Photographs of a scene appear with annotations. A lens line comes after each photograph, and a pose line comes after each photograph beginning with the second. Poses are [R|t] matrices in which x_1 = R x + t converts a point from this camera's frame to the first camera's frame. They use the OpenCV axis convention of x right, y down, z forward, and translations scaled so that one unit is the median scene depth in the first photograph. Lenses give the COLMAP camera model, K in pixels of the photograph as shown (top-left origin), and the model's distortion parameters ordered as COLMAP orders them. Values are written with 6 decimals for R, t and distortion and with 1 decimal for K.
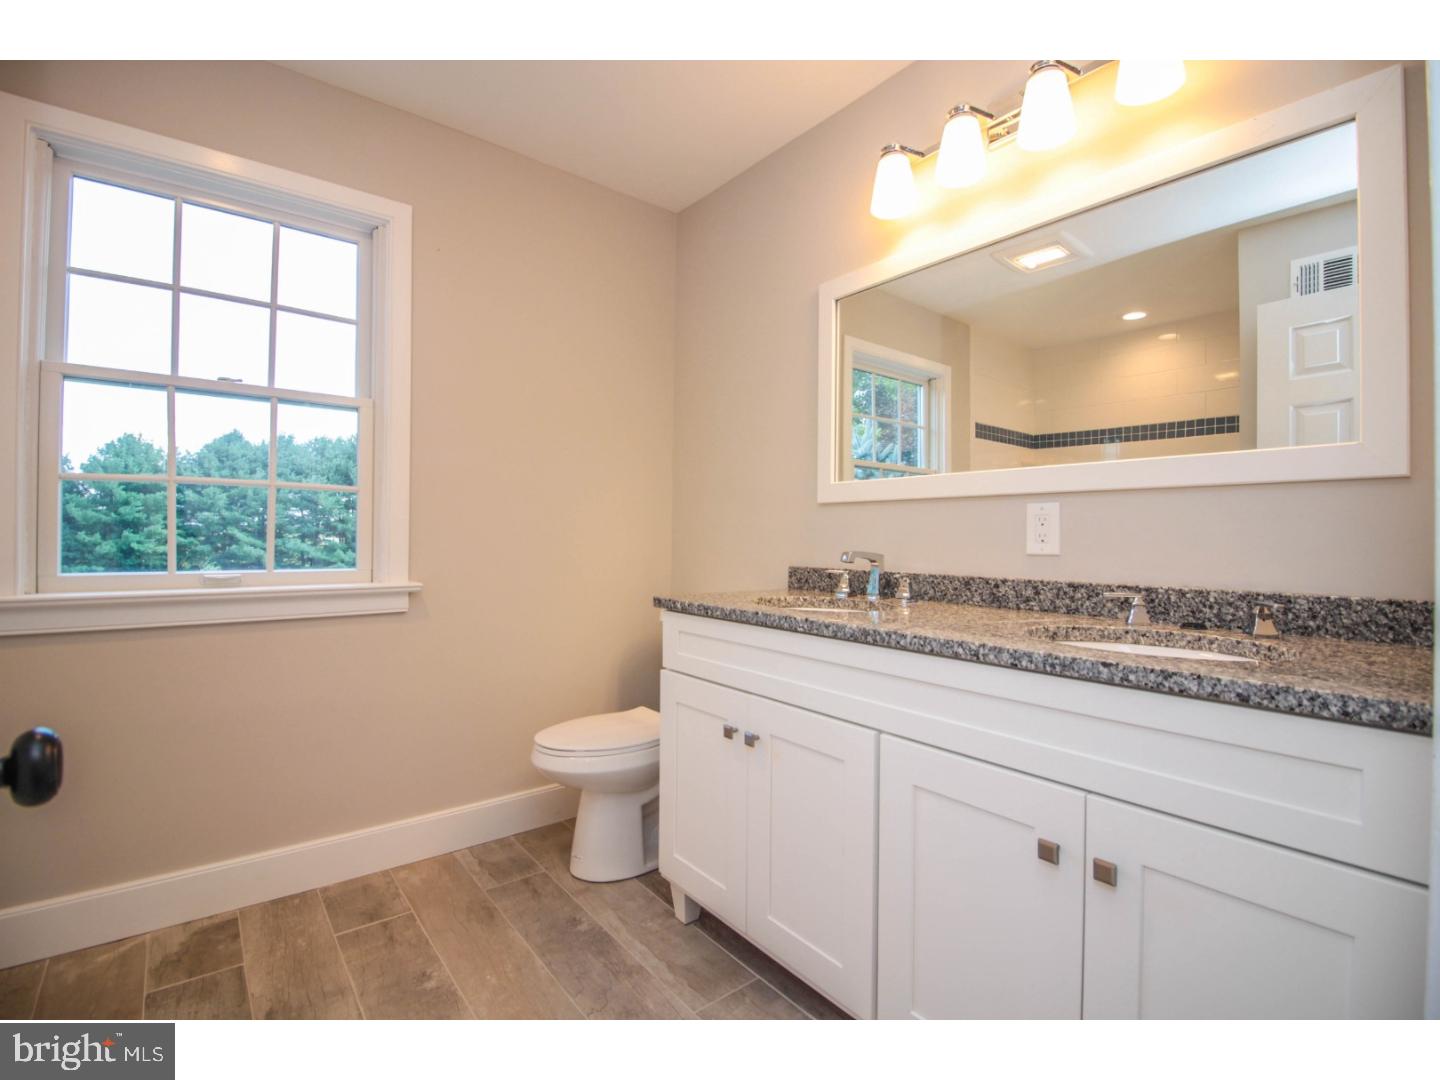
lens RADIAL K [[687.3, 0, 724.6], [0, 687.3, 535.3], [0, 0, 1]] dist [-0.011700, -0.000439]
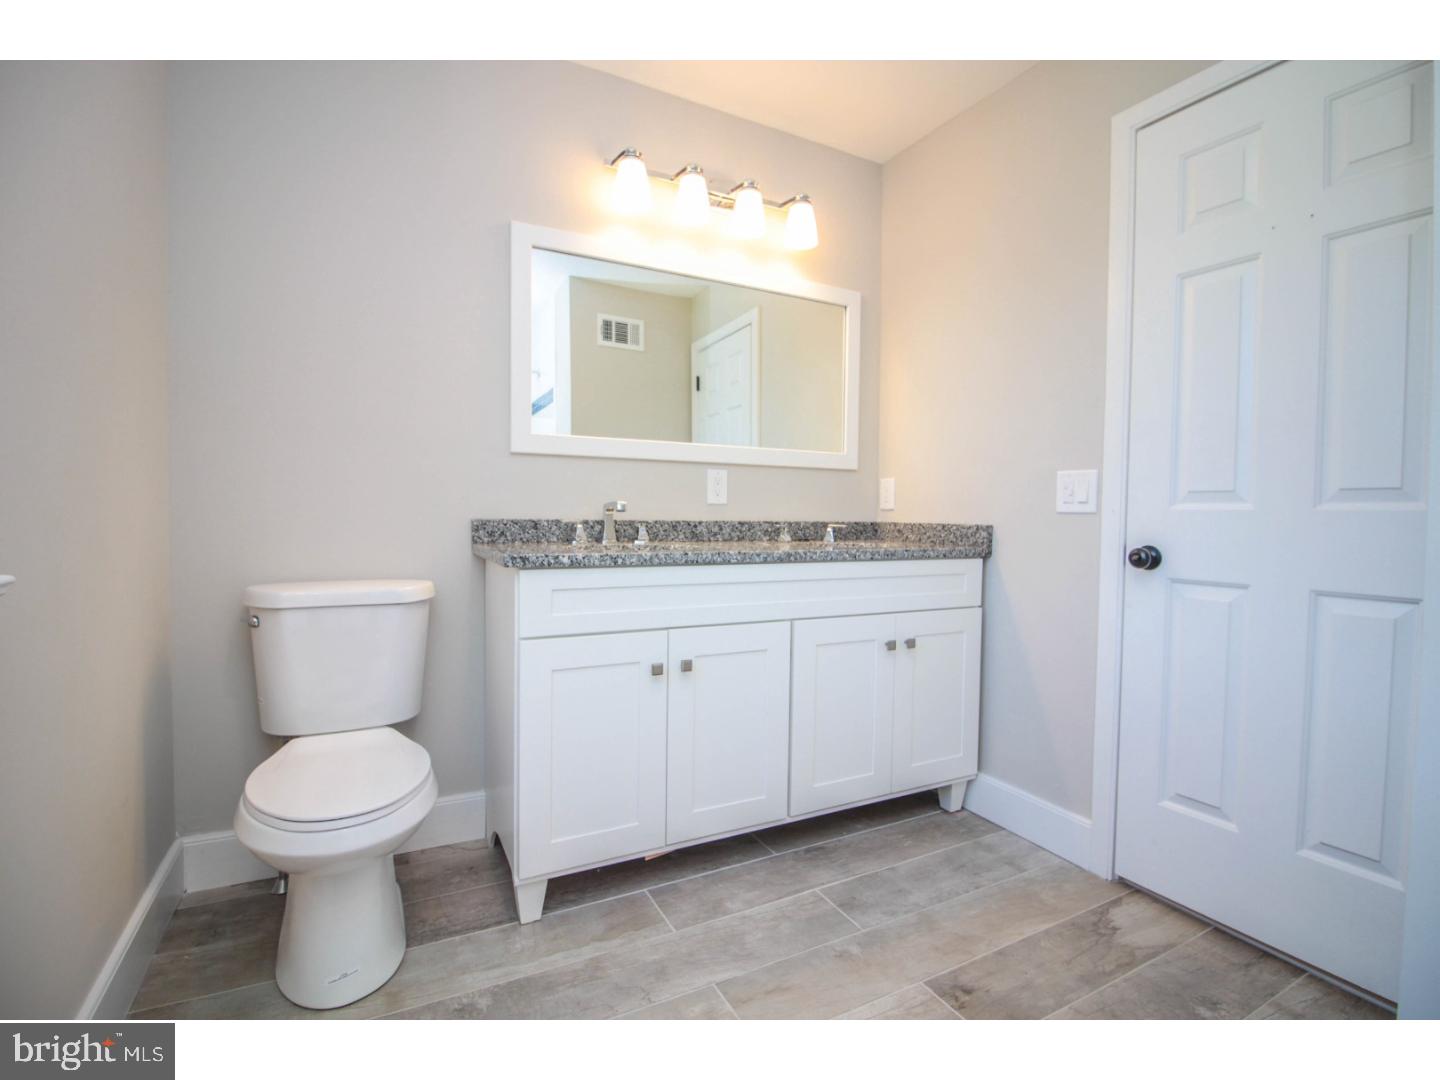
lens RADIAL K [[687.3, 0, 721.7], [0, 687.3, 541.9], [0, 0, 1]] dist [-0.011700, -0.000439]
pose [[0.163915, -0.046663, 0.985370, -1.014037], [-0.012838, 0.998695, 0.049429, 0.036349], [-0.986391, -0.020753, 0.163102, 0.734916]]
